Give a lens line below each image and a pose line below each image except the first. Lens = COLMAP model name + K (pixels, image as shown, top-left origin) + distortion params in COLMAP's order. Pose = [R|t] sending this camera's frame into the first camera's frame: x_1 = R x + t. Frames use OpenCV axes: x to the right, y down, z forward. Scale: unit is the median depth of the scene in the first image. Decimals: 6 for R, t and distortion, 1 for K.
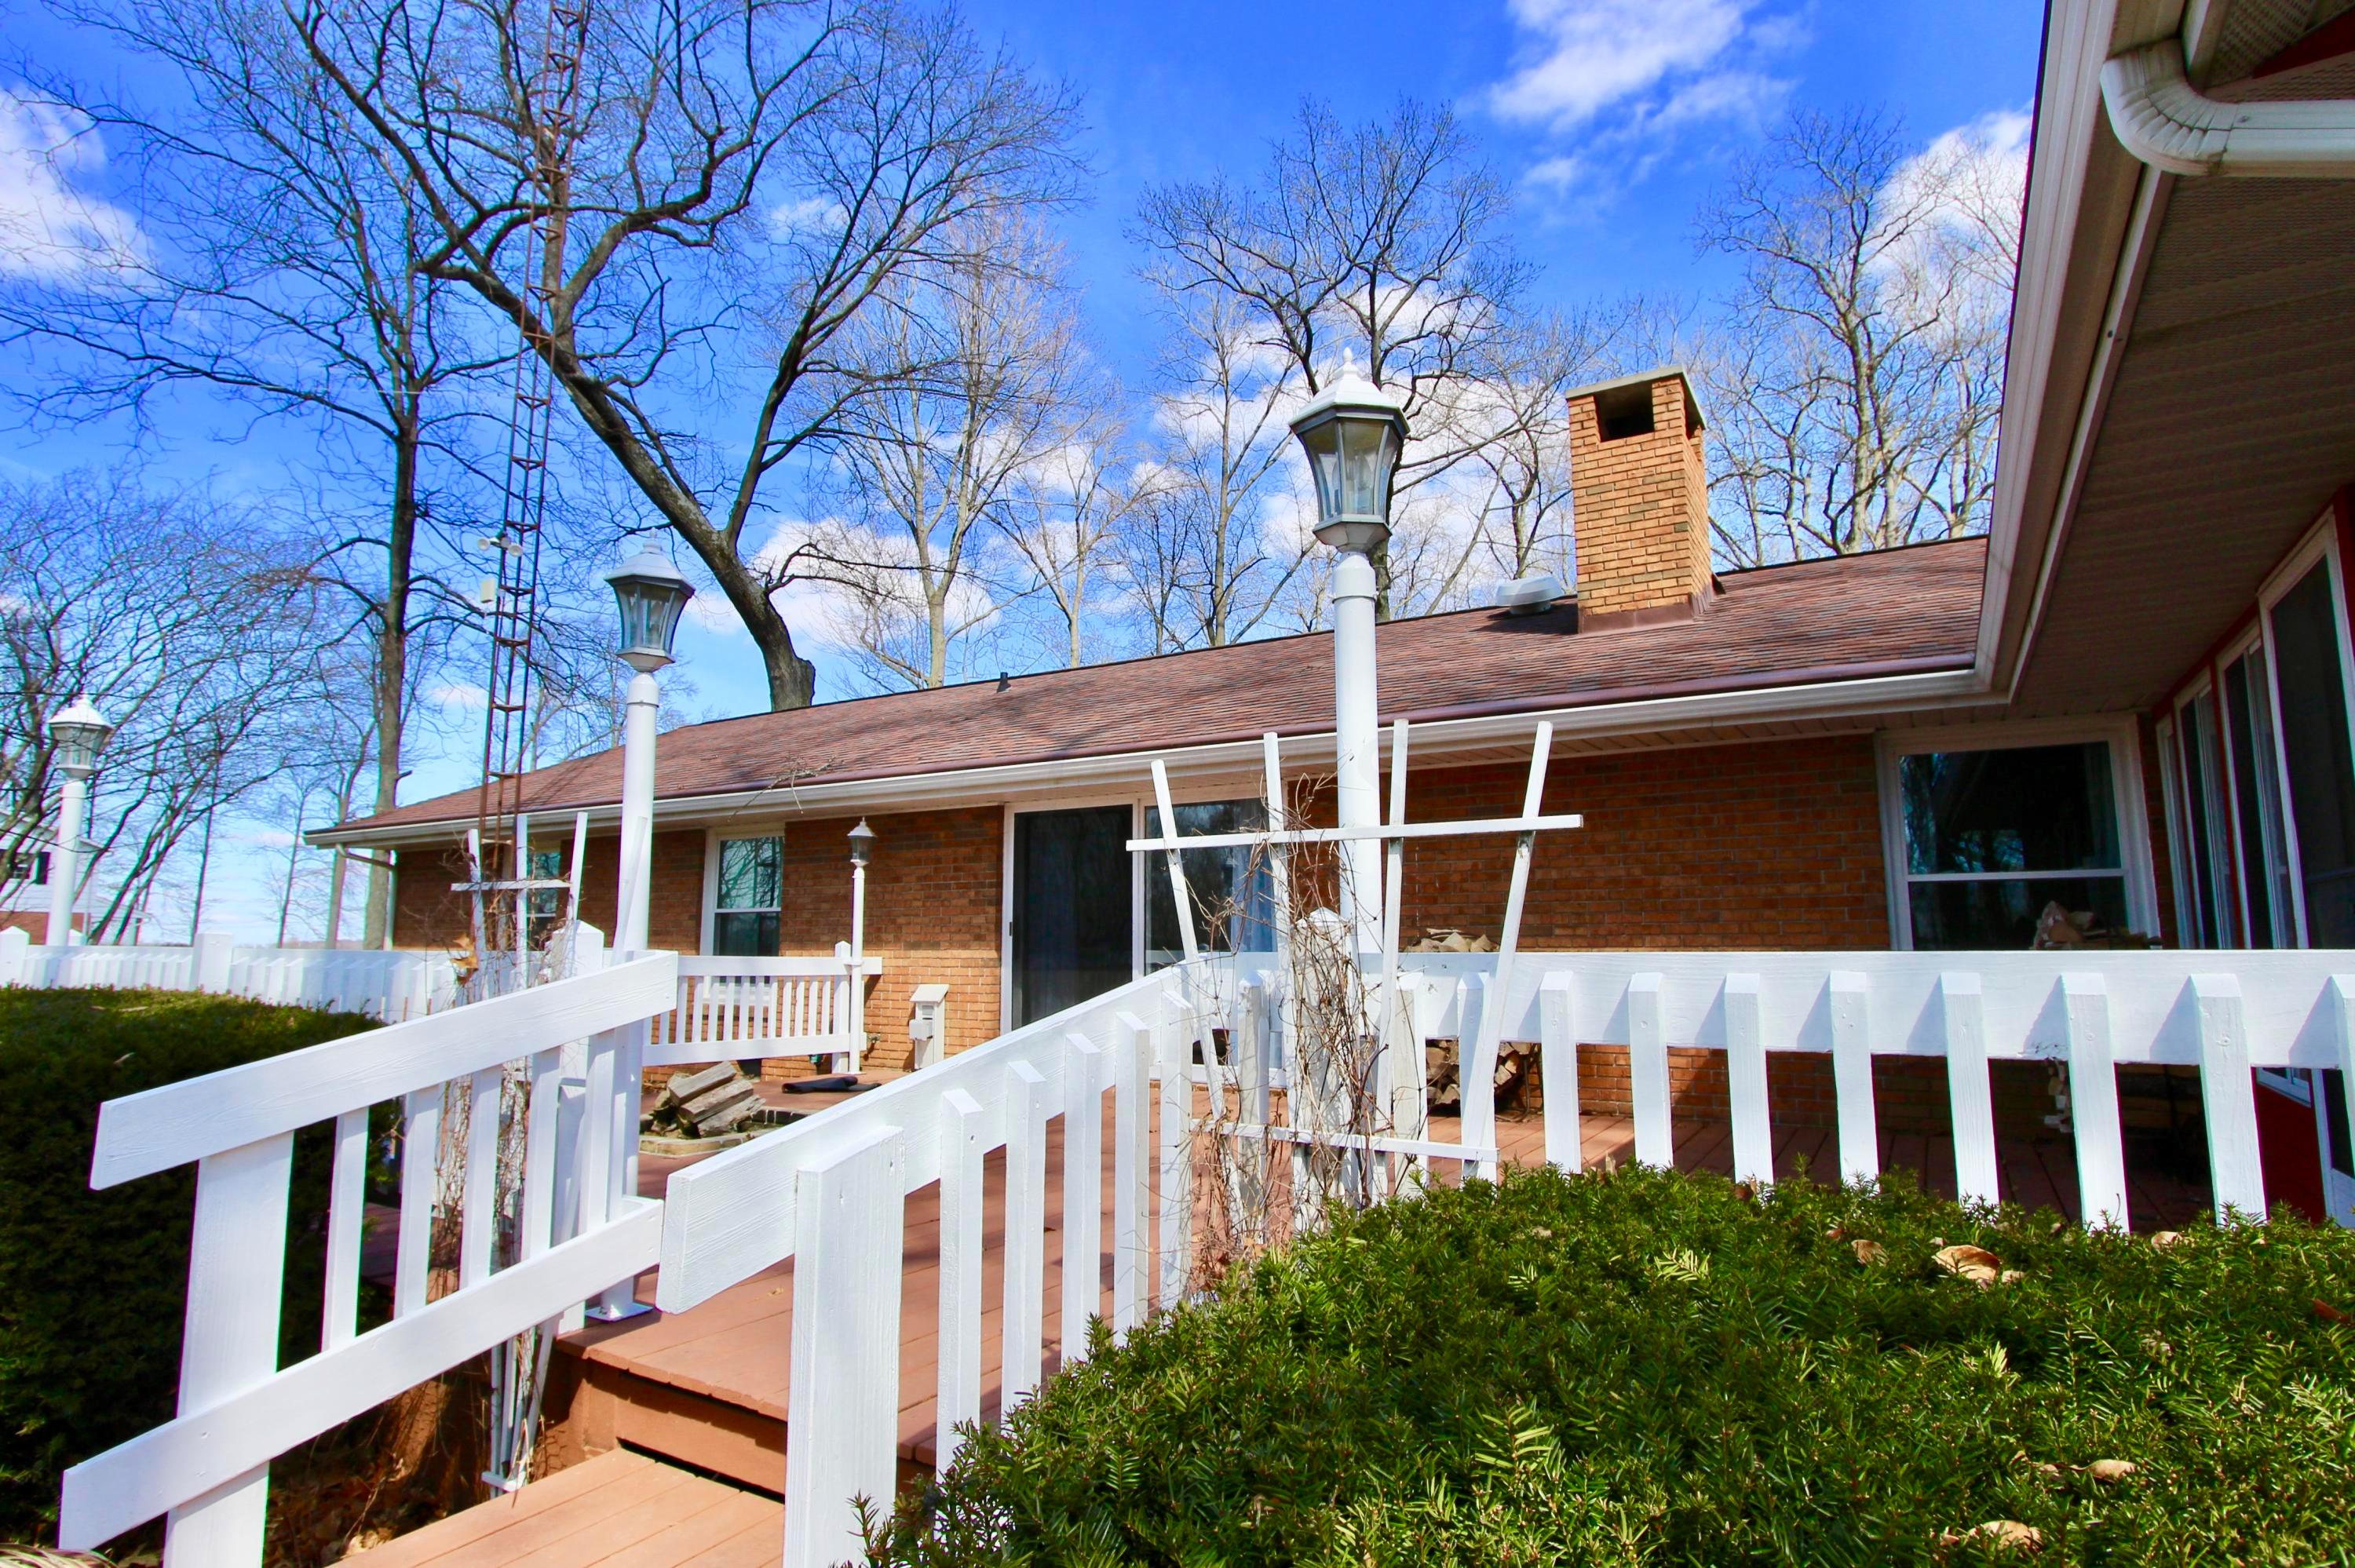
lens RADIAL K [[1221.1, 0, 1177.9], [0, 1221.1, 785.8], [0, 0, 1]] dist [-0.017777, 0.002189]
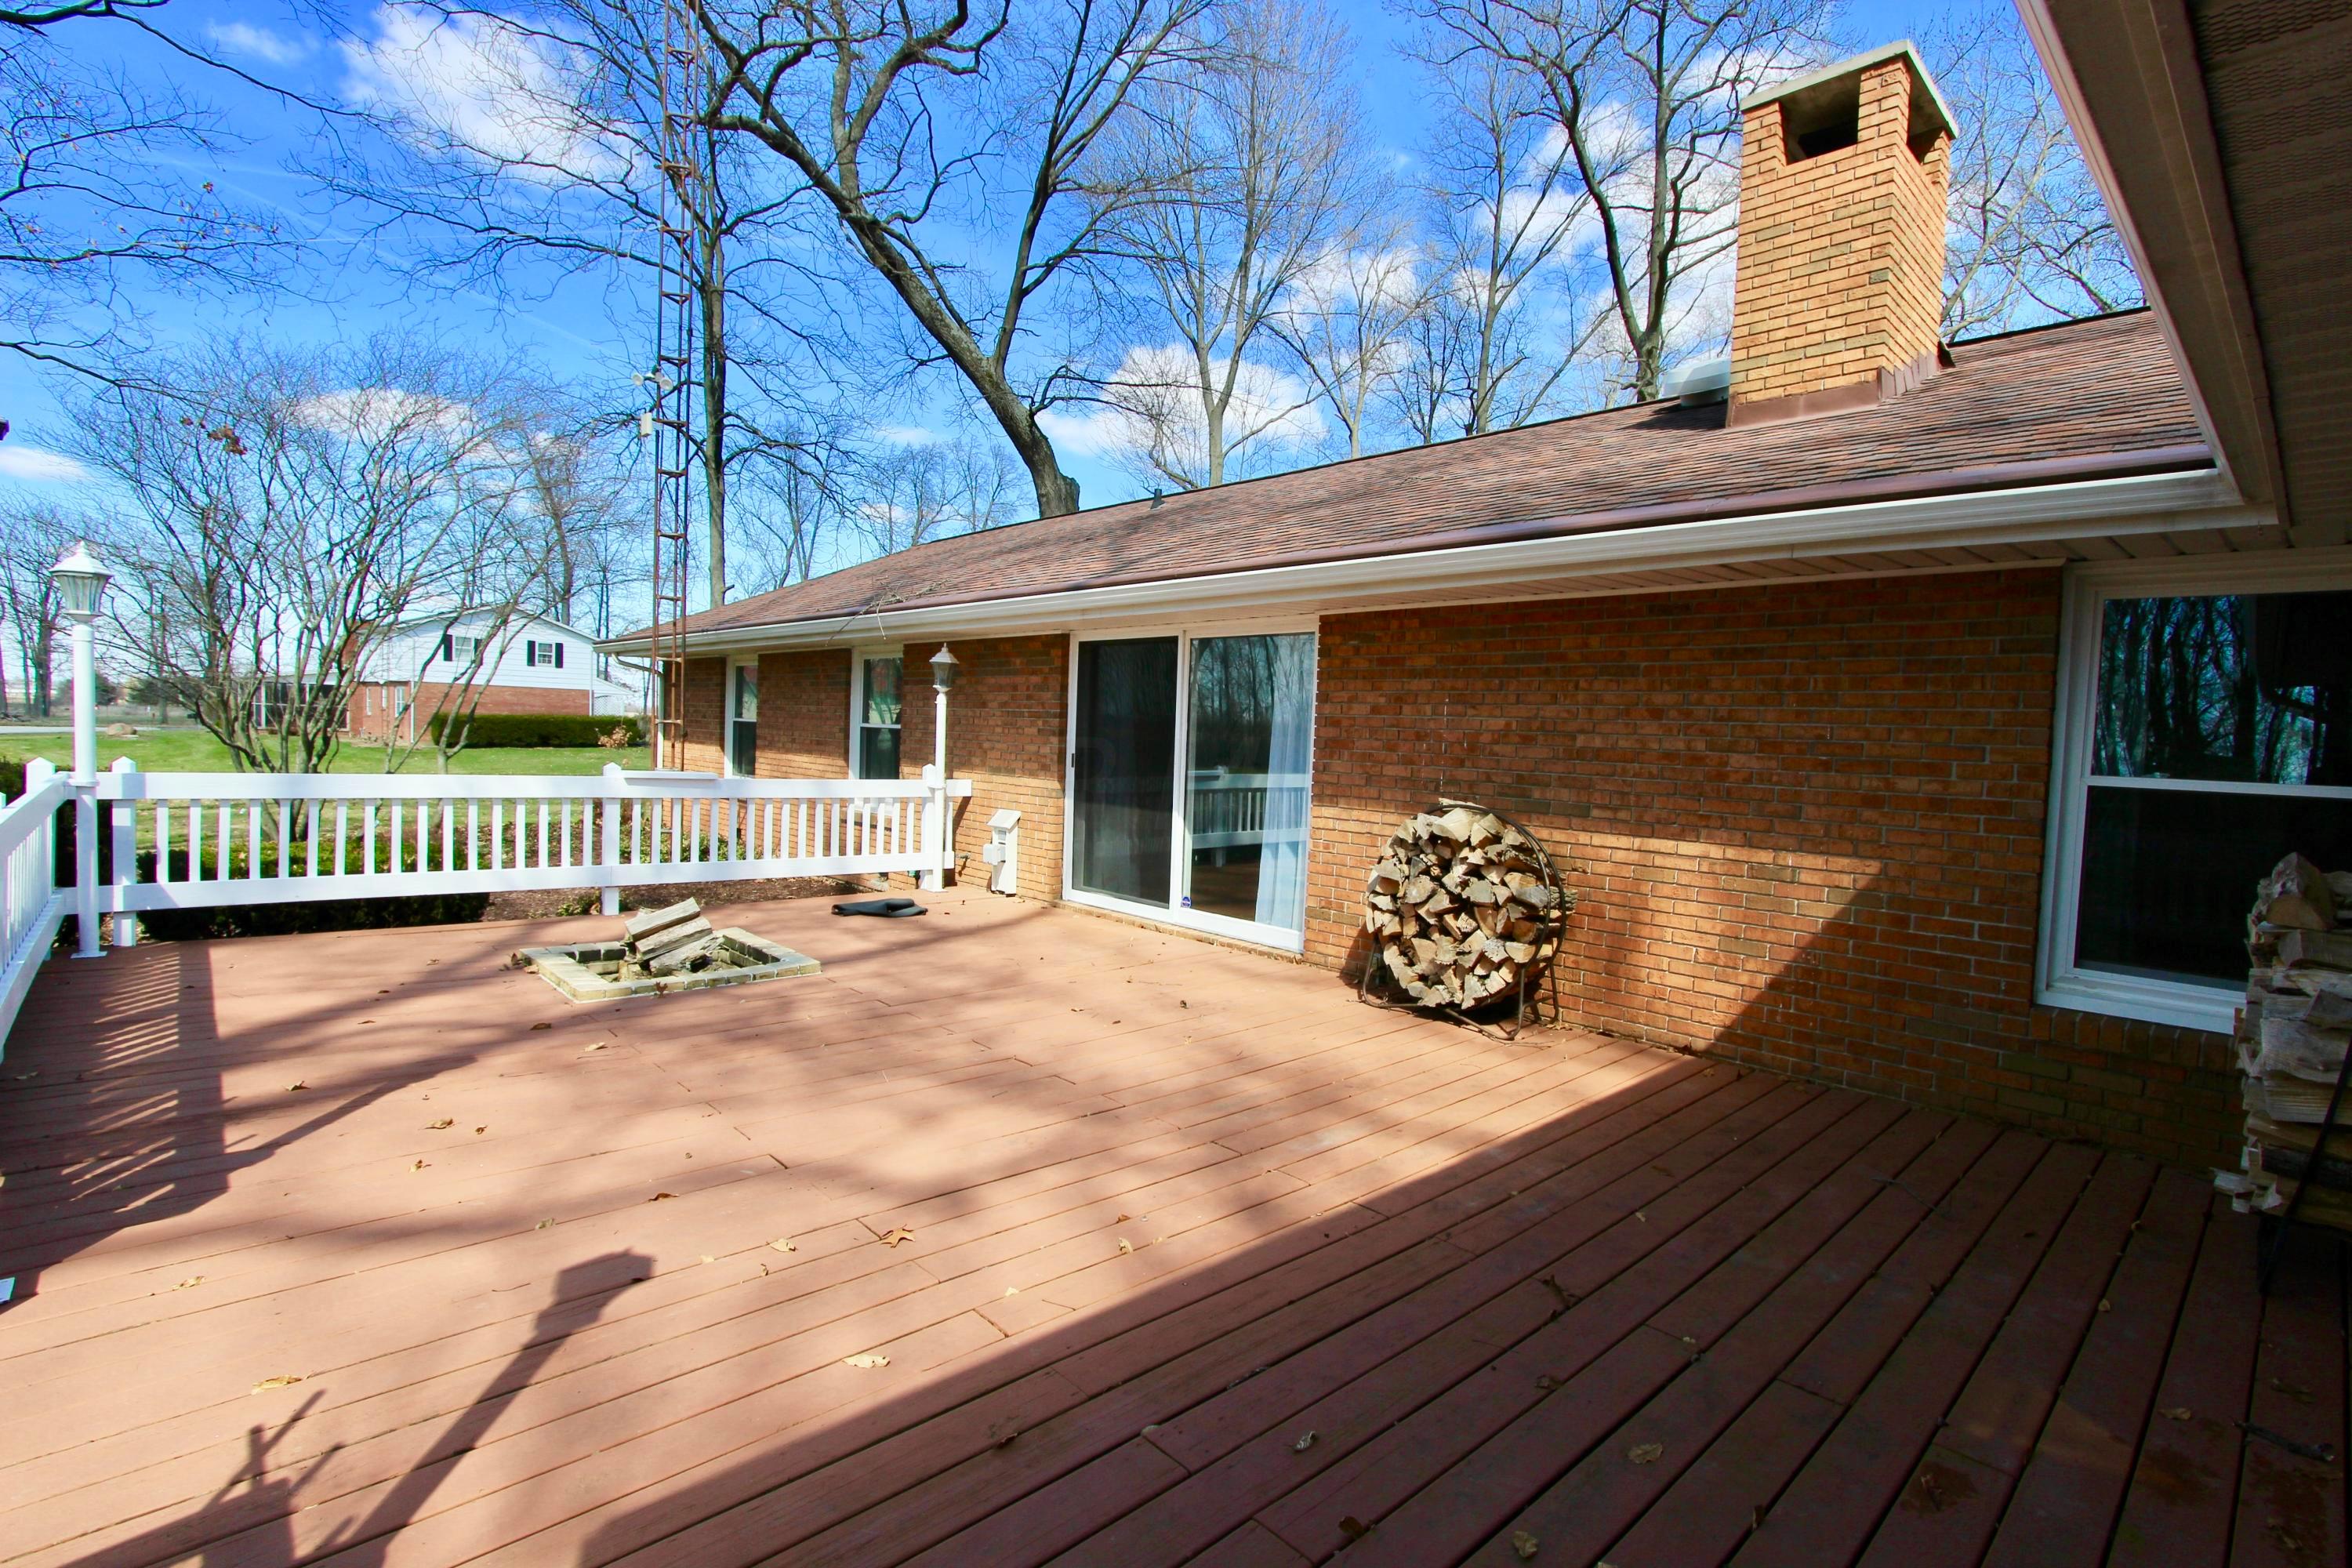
lens RADIAL K [[1089.4, 0, 1169.0], [0, 1089.4, 788.9], [0, 0, 1]] dist [-0.021138, 0.002696]
pose [[0.962356, 0.049867, -0.267179, 0.168310], [-0.000616, 0.983422, 0.181328, -0.019292], [0.271792, -0.174338, 0.946433, 0.178806]]
